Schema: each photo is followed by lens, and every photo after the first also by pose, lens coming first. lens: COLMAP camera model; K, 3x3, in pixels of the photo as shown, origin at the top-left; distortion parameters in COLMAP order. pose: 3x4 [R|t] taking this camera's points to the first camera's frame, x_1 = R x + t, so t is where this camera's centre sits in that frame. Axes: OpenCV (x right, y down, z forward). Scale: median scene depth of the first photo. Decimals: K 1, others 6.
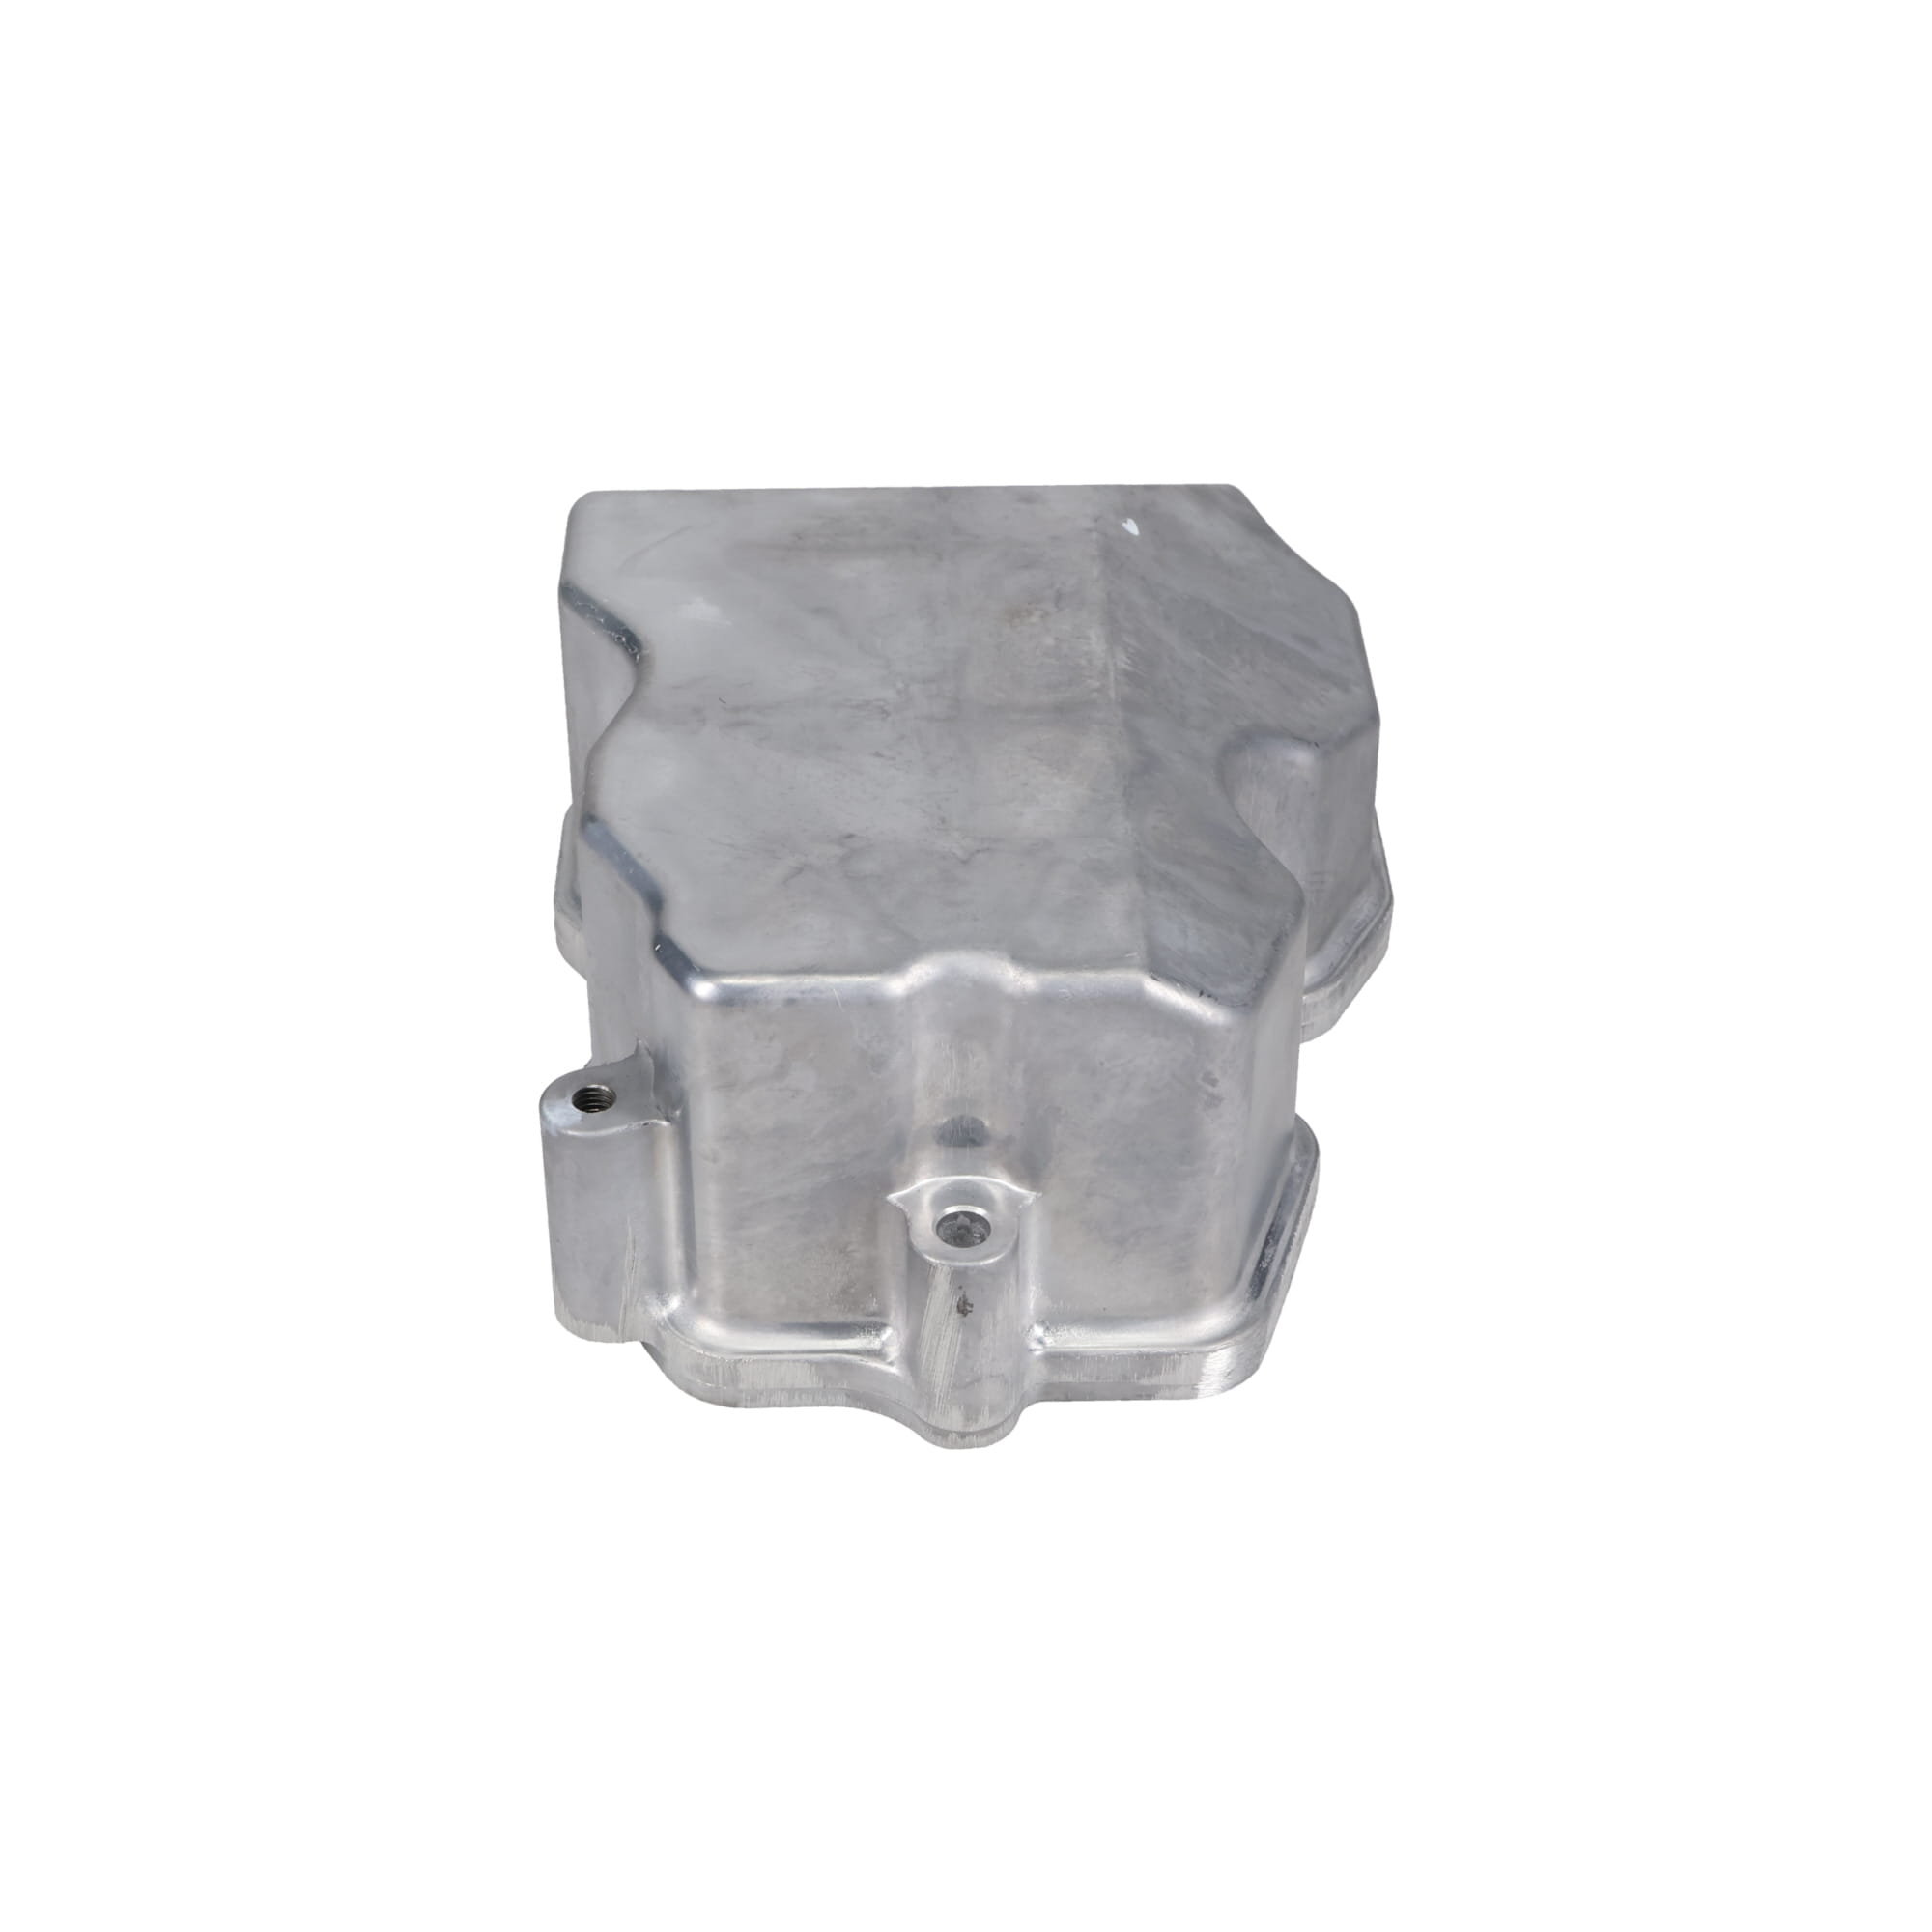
lens RADIAL K [[3368.9, 0, 966.0], [0, 3368.9, 966.0], [0, 0, 1]] dist [0.003869, 0.004005]
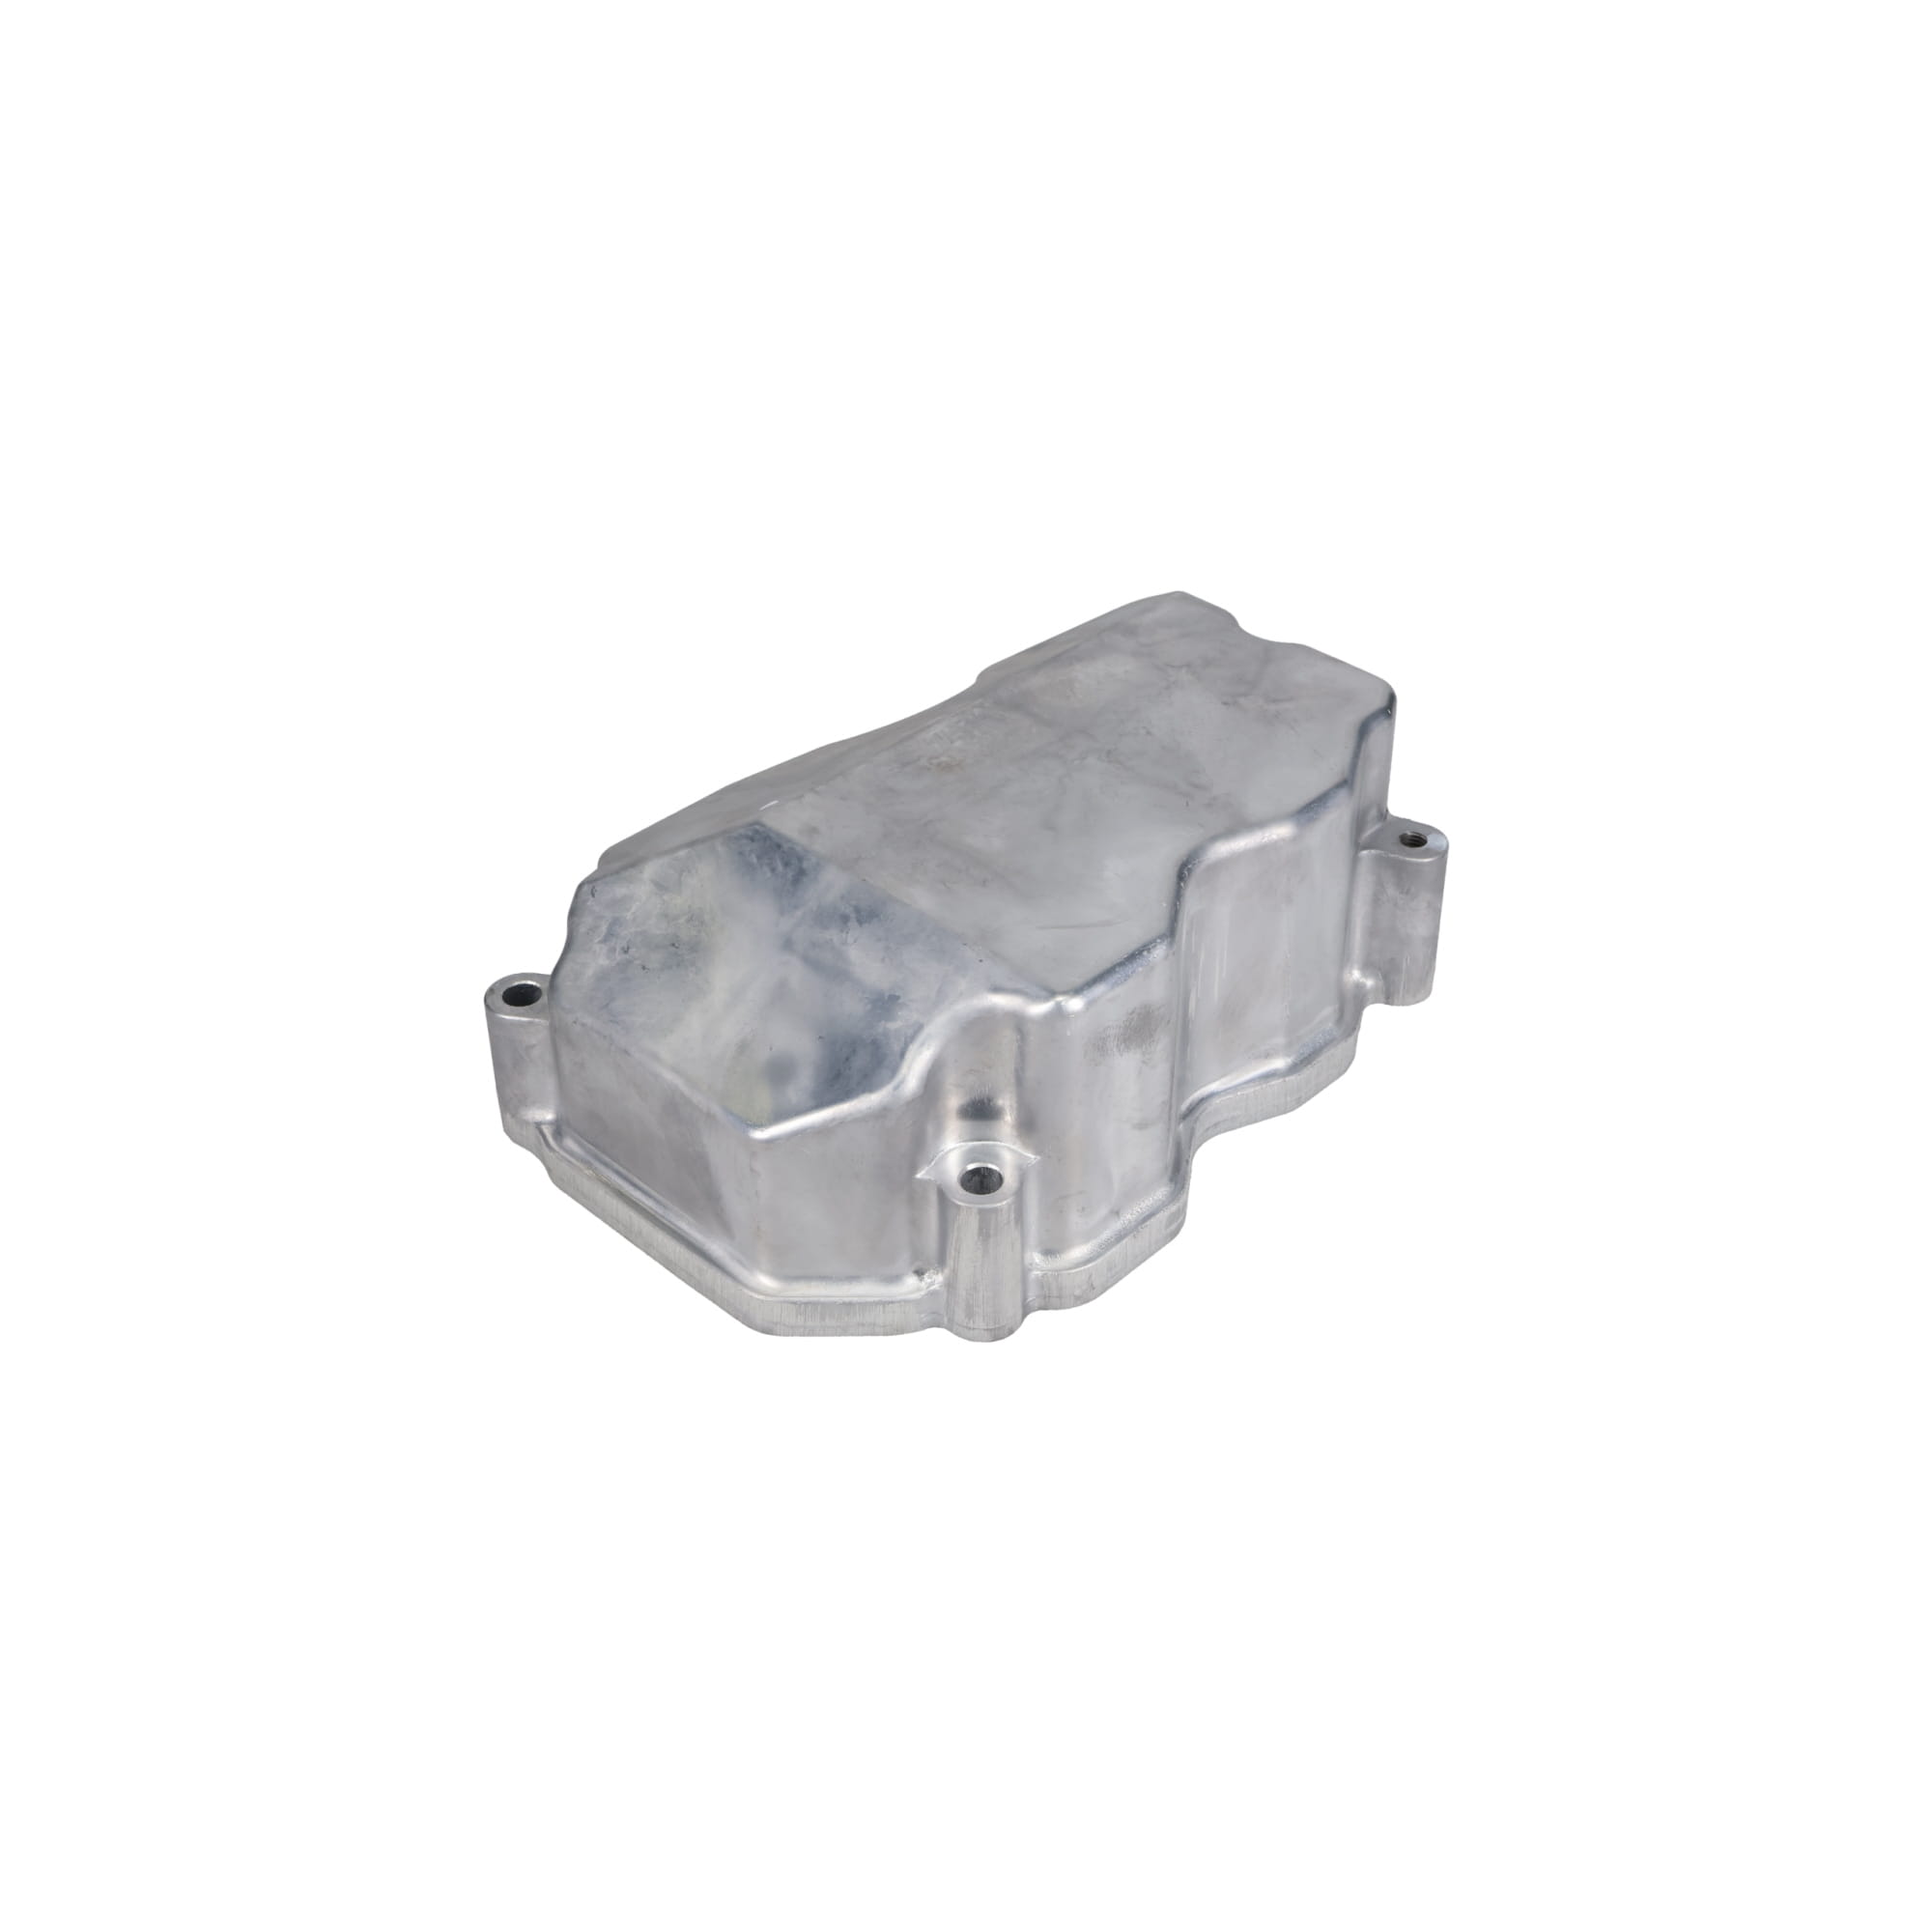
lens RADIAL K [[2609.8, 0, 926.4], [0, 2609.8, 966.4], [0, 0, 1]] dist [-0.098651, -0.004852]
pose [[-0.690868, -0.425478, 0.584525, -0.639252], [0.455749, 0.371329, 0.808955, -0.948361], [-0.561244, 0.825277, -0.062628, 1.178350]]
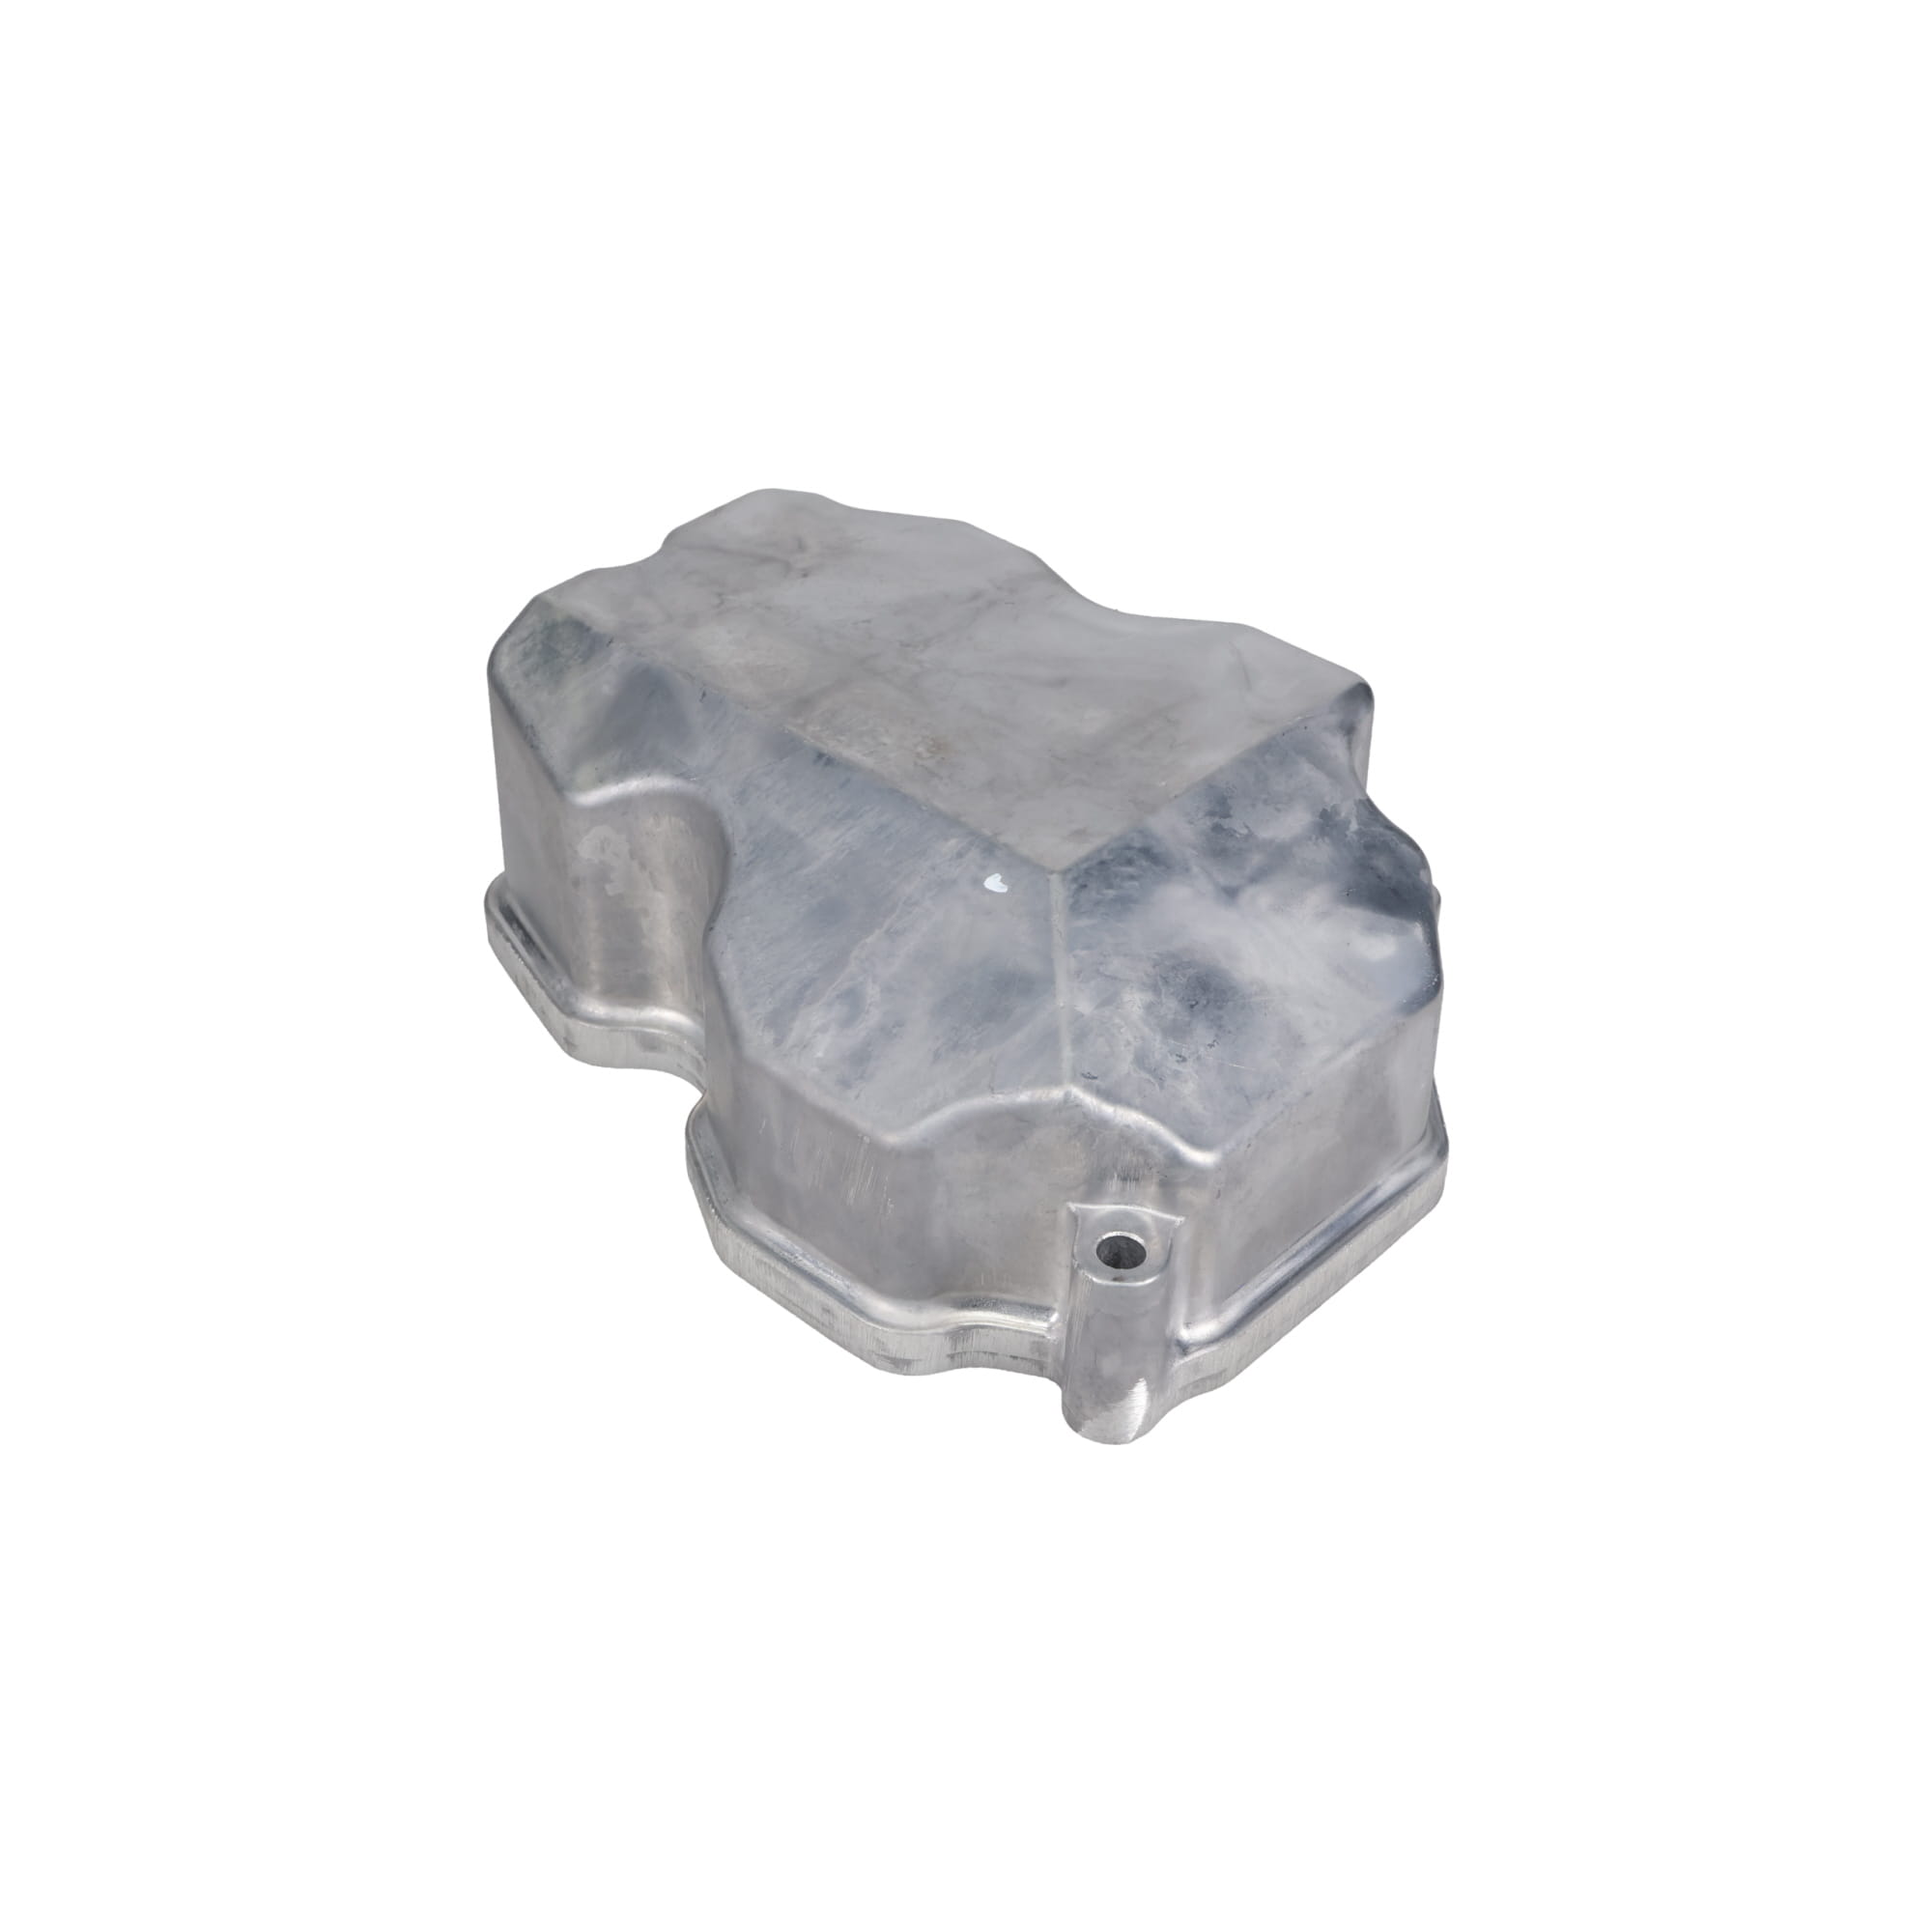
lens RADIAL K [[2850.6, 0, 966.0], [0, 2850.6, 966.0], [0, 0, 1]] dist [0.009771, 0.003377]
pose [[-0.695219, 0.437234, -0.570523, 0.607086], [-0.445113, 0.361351, 0.819329, -0.896516], [0.564398, 0.823560, -0.056599, 1.163125]]
